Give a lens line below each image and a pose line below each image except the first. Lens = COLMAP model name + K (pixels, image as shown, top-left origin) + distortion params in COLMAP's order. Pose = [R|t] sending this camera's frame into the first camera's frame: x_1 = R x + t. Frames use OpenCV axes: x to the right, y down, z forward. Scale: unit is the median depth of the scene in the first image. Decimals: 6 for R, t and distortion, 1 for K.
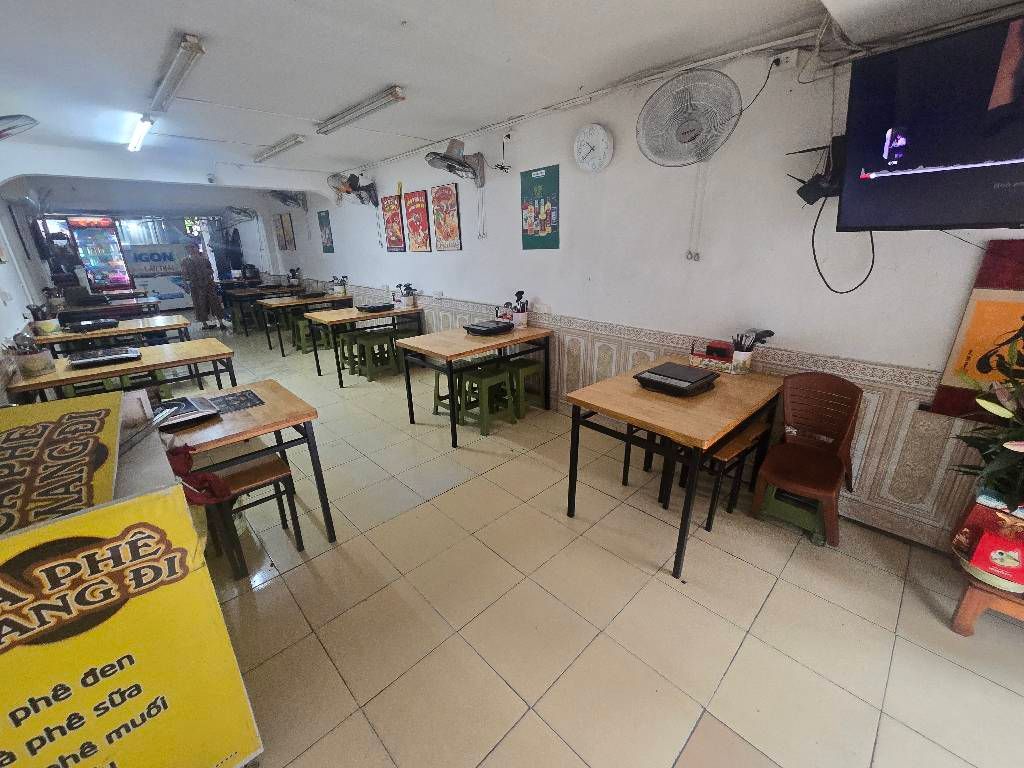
lens RADIAL K [[418.2, 0, 512.0], [0, 418.2, 384.0], [0, 0, 1]] dist [-0.000899, 0.000054]
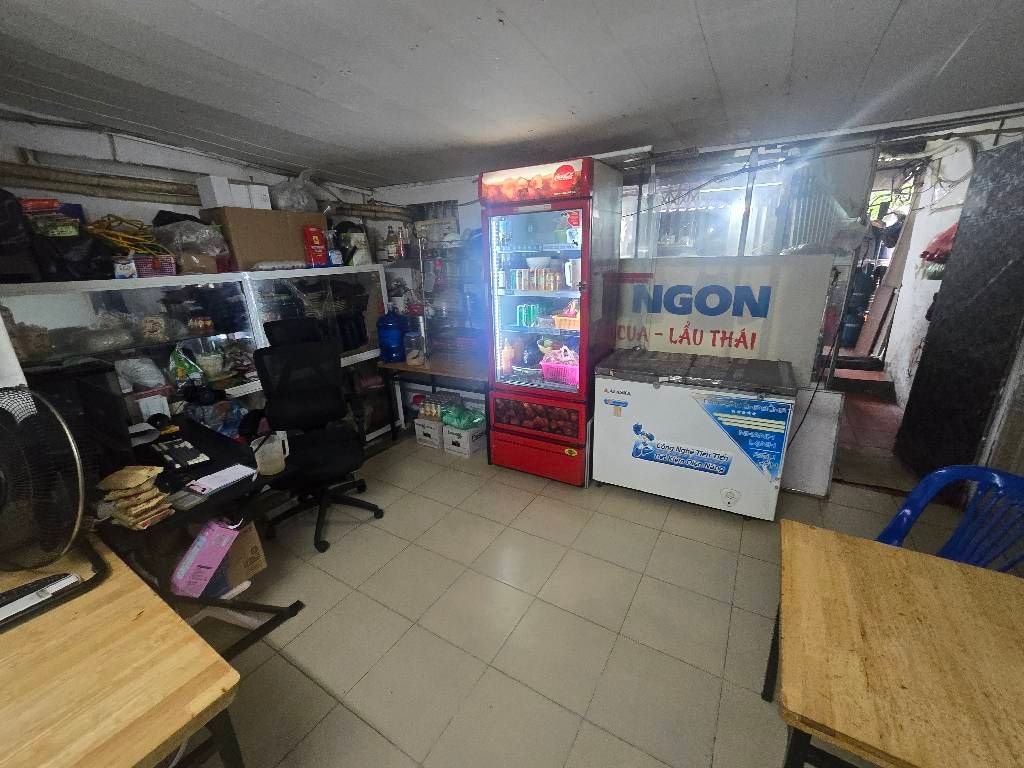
lens RADIAL K [[418.2, 0, 512.0], [0, 418.2, 384.0], [0, 0, 1]] dist [-0.000899, 0.000054]
pose [[0.254306, 0.290192, -0.922560, -0.604135], [-0.290222, 0.932855, 0.213430, -0.272027], [0.922551, 0.213471, 0.321451, 0.792826]]
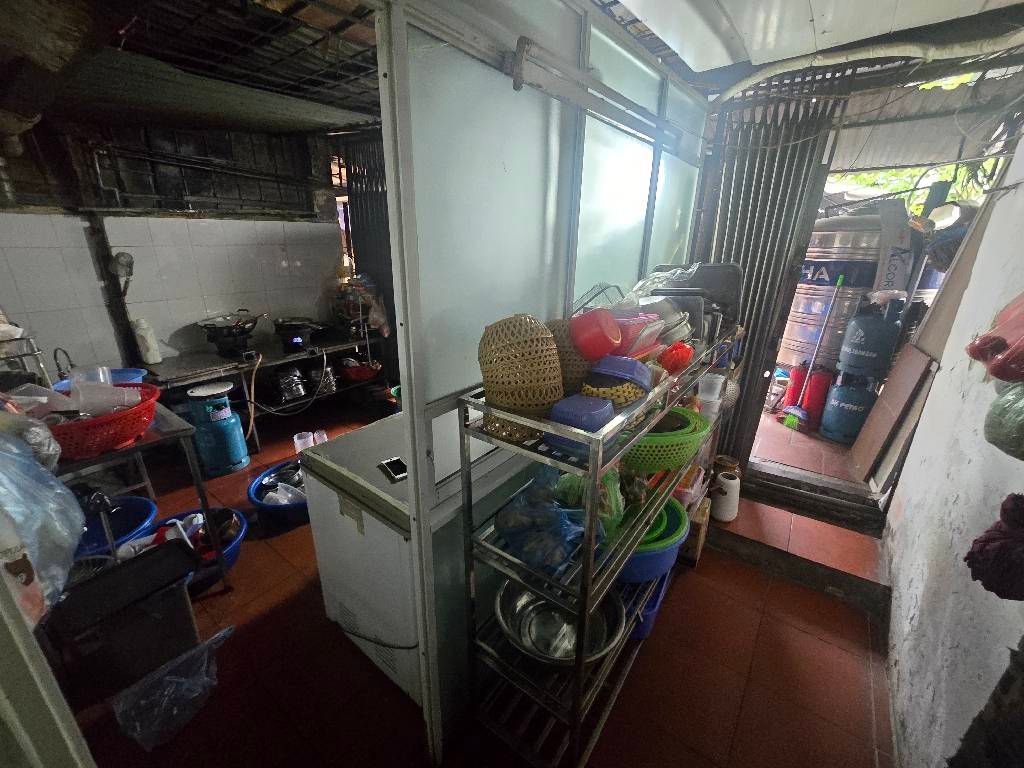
lens RADIAL K [[418.2, 0, 512.0], [0, 418.2, 384.0], [0, 0, 1]] dist [-0.000899, 0.000054]
pose [[0.146542, 0.347275, -0.926243, -0.760315], [-0.309290, 0.905491, 0.290562, -0.372888], [0.939609, 0.243899, 0.240101, 1.026430]]
